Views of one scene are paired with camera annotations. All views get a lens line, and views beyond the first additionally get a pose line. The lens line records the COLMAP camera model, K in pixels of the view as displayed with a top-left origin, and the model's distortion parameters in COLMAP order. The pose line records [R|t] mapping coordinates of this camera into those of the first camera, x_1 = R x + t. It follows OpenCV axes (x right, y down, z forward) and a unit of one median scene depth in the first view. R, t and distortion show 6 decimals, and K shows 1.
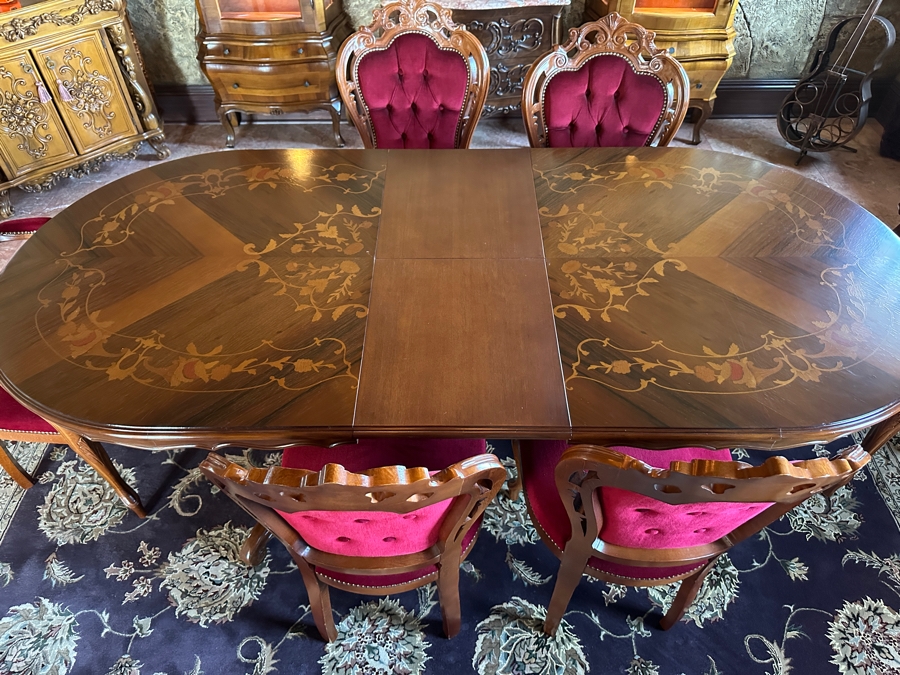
lens RADIAL K [[643.7, 0, 446.4], [0, 643.7, 341.9], [0, 0, 1]] dist [0.016002, -0.027577]
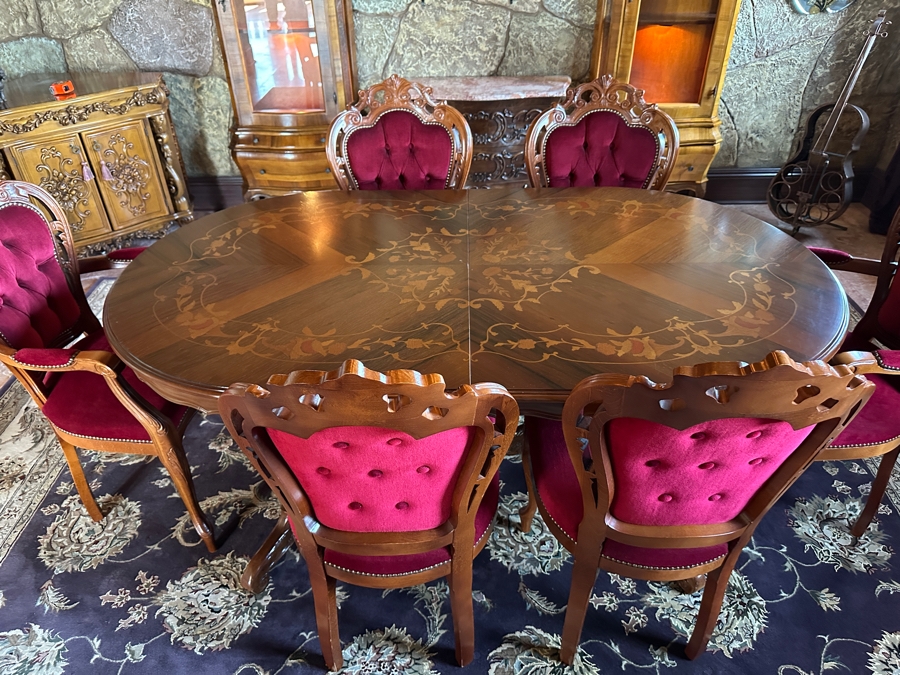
lens RADIAL K [[643.7, 0, 444.6], [0, 643.7, 342.3], [0, 0, 1]] dist [0.016002, -0.027577]
pose [[0.999826, -0.001698, -0.018587, 0.001480], [-0.002043, 0.979913, -0.199413, 0.162031], [0.018552, 0.199417, 0.979739, -0.007203]]
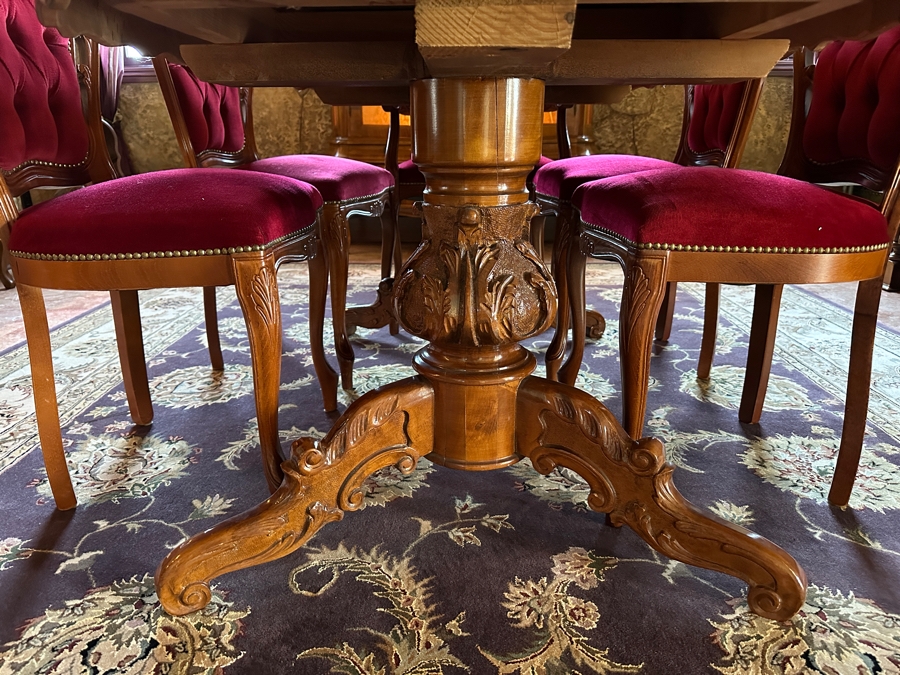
lens RADIAL K [[643.7, 0, 448.3], [0, 643.7, 337.3], [0, 0, 1]] dist [0.016002, -0.027577]
pose [[0.017206, -0.298756, 0.954174, -0.645692], [0.735676, 0.650060, 0.190271, -0.042391], [-0.677115, 0.698689, 0.230973, 0.875026]]
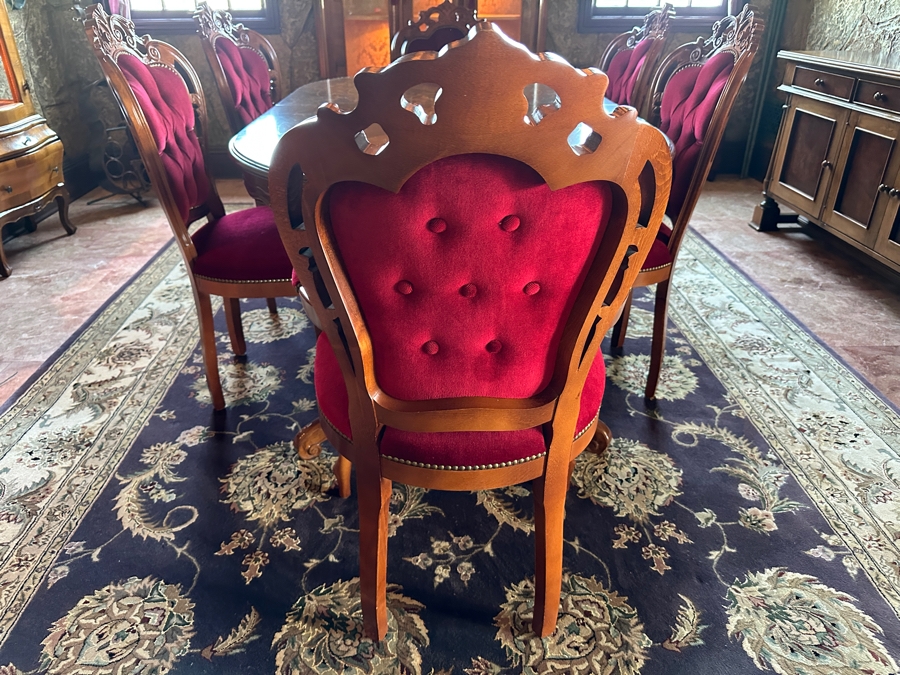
lens RADIAL K [[643.7, 0, 446.6], [0, 643.7, 339.2], [0, 0, 1]] dist [0.016002, -0.027577]
pose [[-0.032492, -0.467562, 0.883363, -0.990282], [0.732136, 0.590525, 0.339494, -0.224315], [-0.680383, 0.657773, 0.323131, 0.709264]]
